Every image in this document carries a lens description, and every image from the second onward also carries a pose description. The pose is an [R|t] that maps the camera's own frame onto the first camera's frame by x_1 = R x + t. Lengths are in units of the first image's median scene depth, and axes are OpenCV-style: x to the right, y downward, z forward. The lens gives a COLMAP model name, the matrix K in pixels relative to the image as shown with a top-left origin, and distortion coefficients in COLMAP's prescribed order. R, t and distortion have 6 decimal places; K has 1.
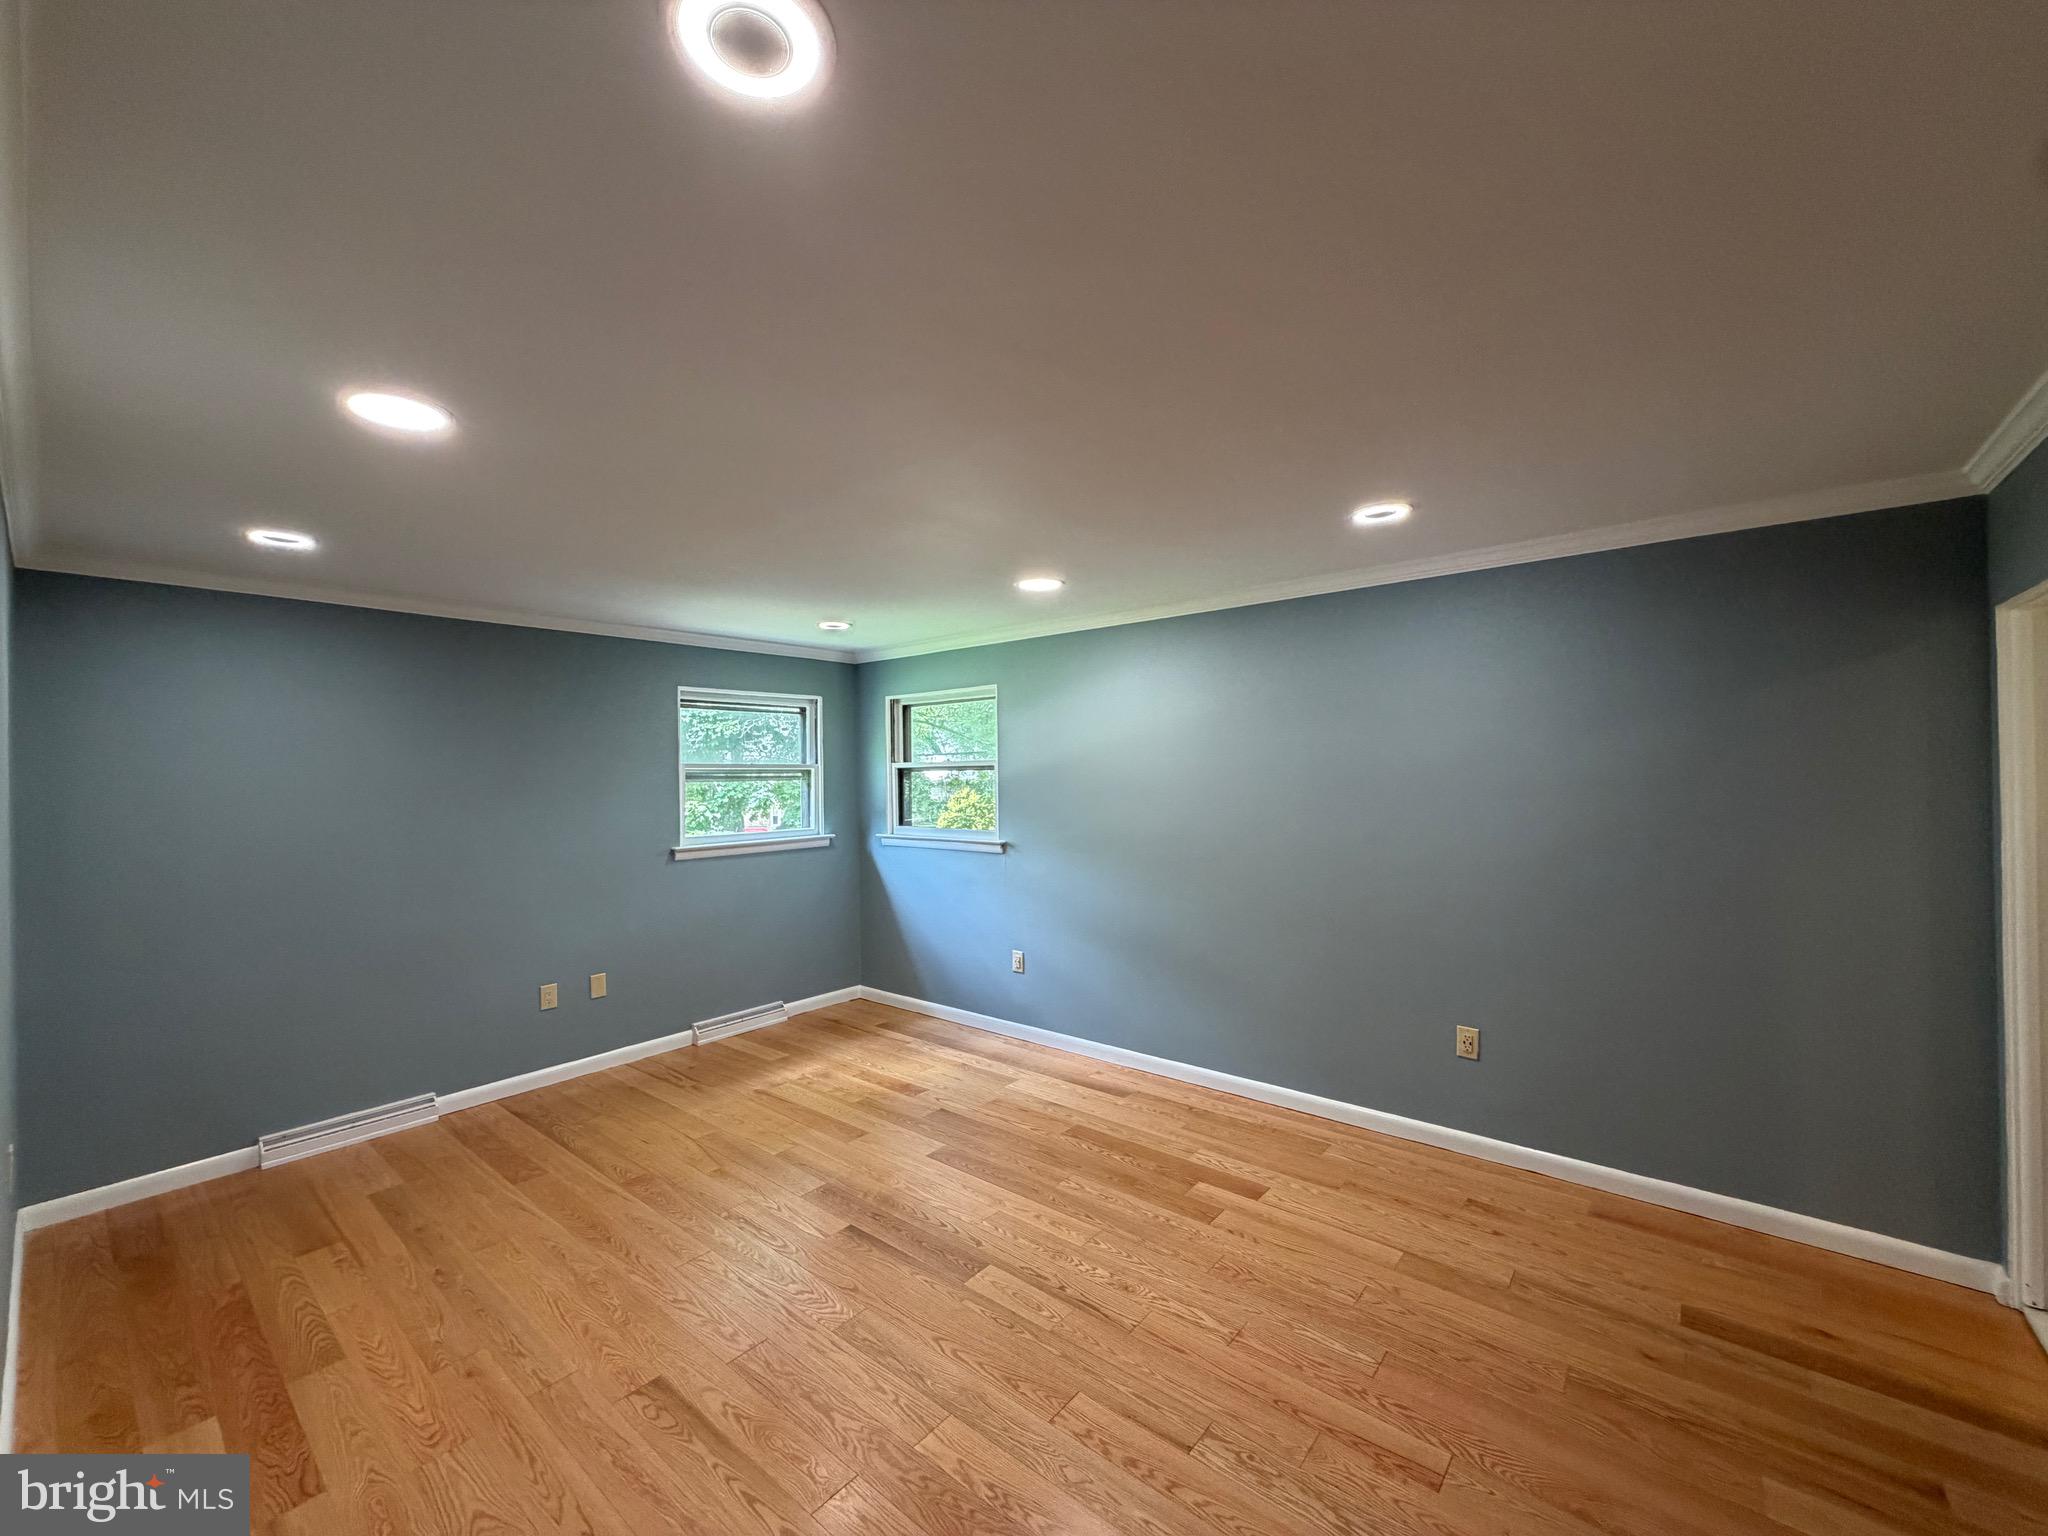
lens RADIAL K [[815.6, 0, 1015.1], [0, 815.6, 766.7], [0, 0, 1]] dist [-0.000076, 0.000103]
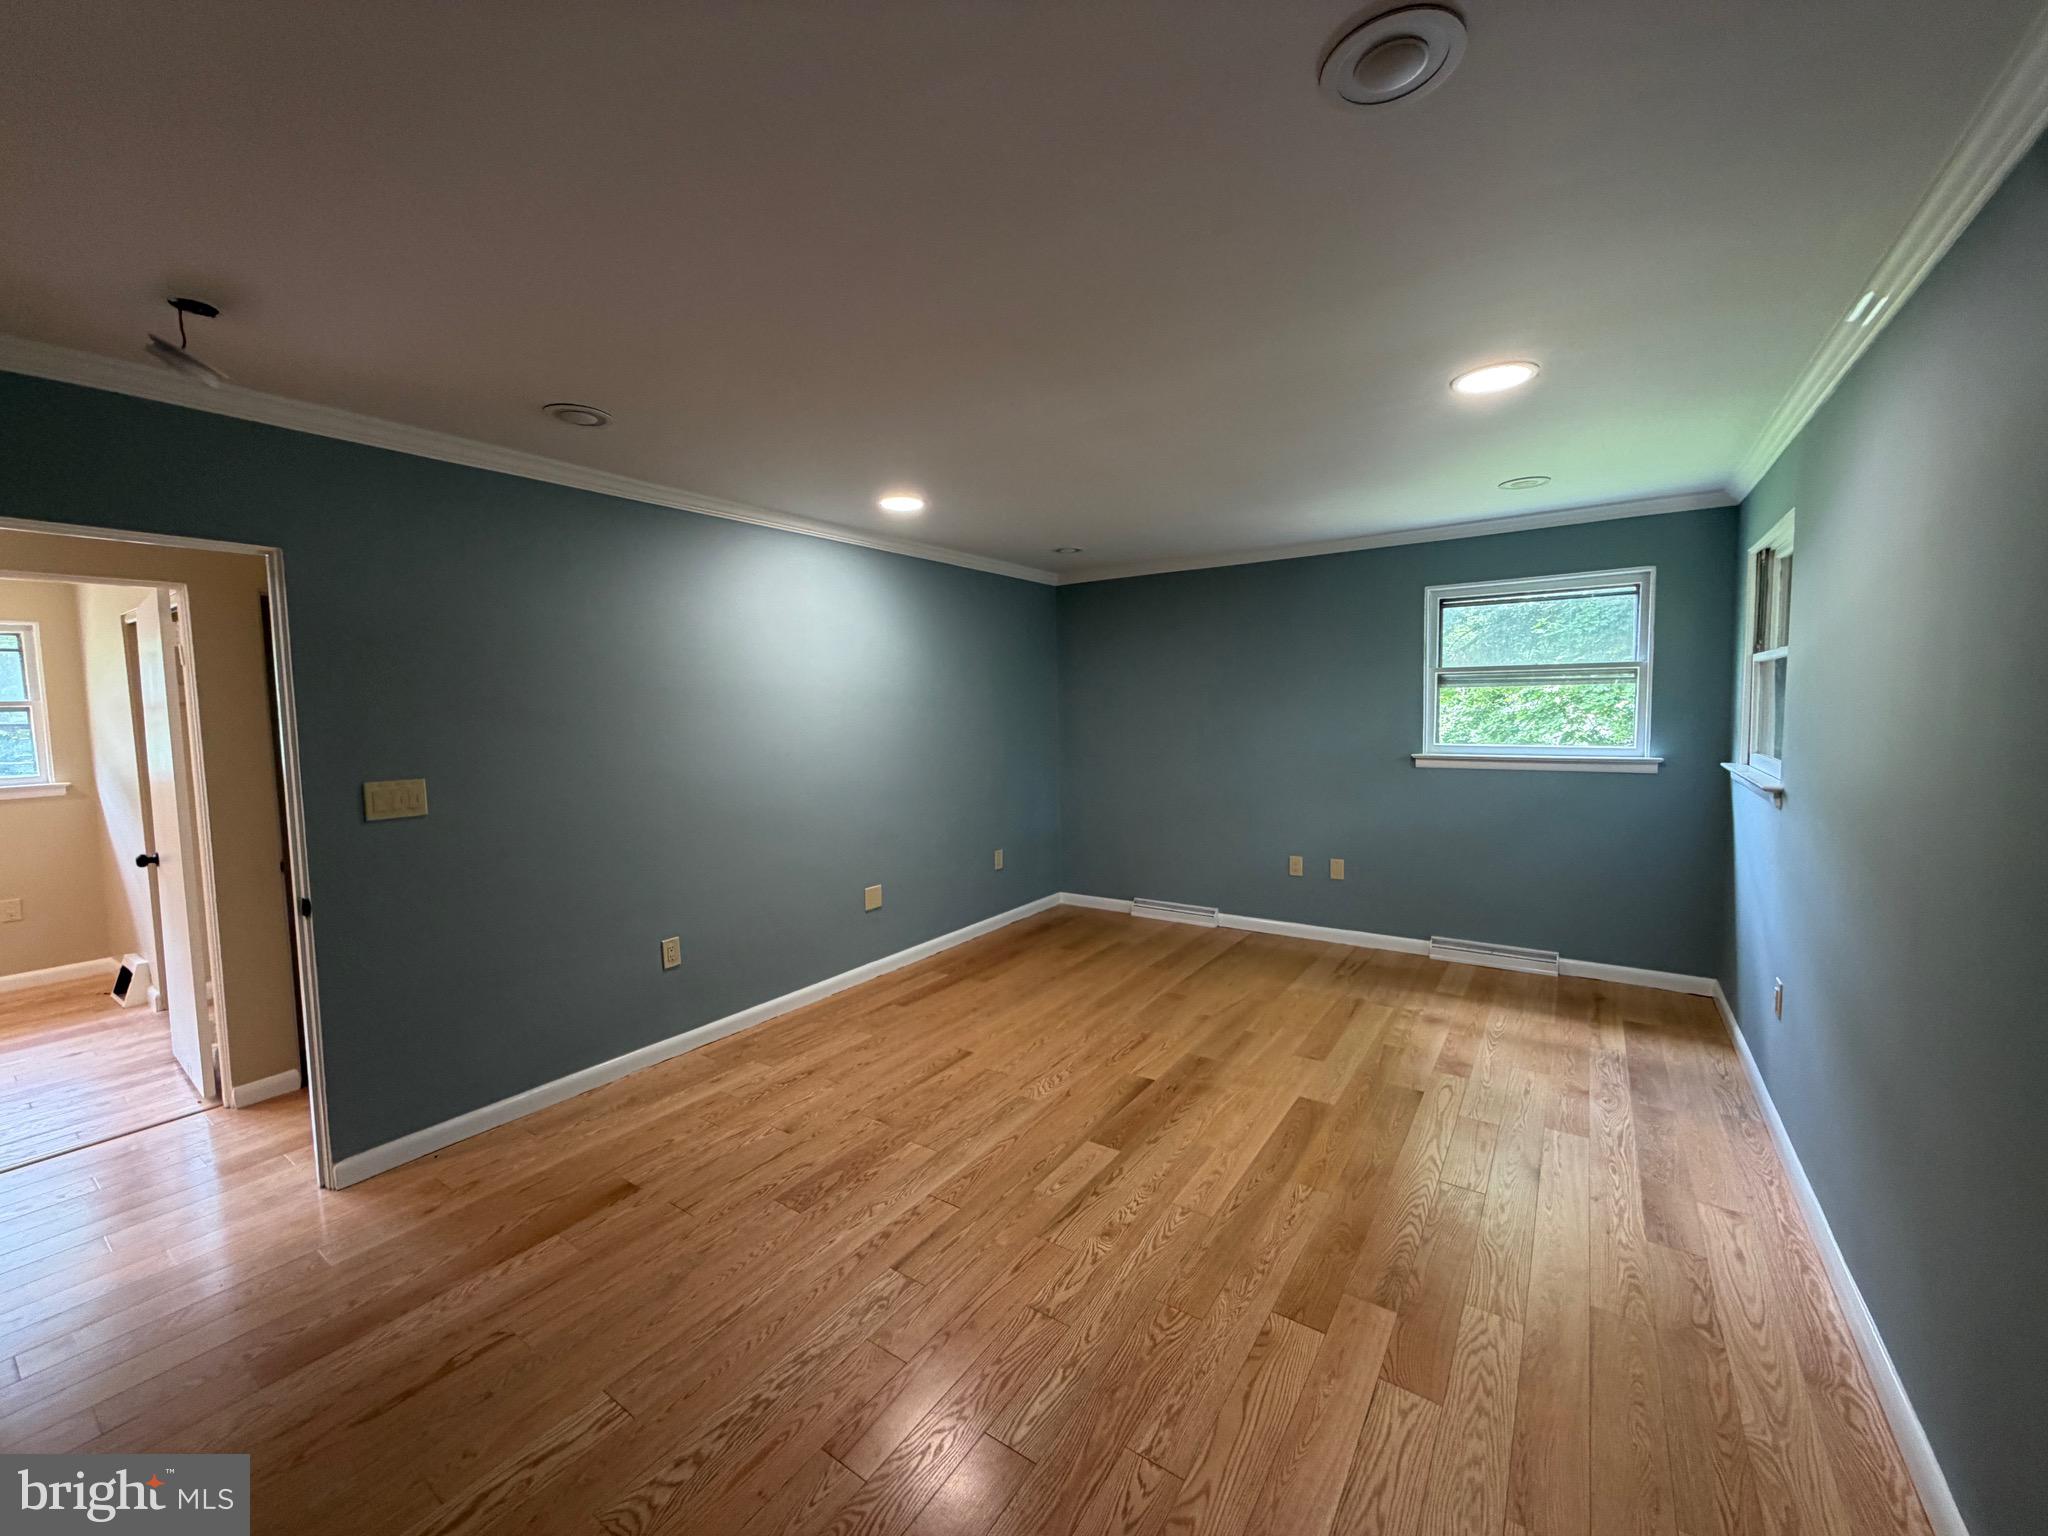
lens RADIAL K [[815.6, 0, 1015.1], [0, 815.6, 766.7], [0, 0, 1]] dist [-0.000076, 0.000103]
pose [[0.092513, 0.089119, -0.991715, 0.718992], [0.025745, 0.995440, 0.091855, 0.015713], [0.995379, -0.034029, 0.089796, 0.597921]]
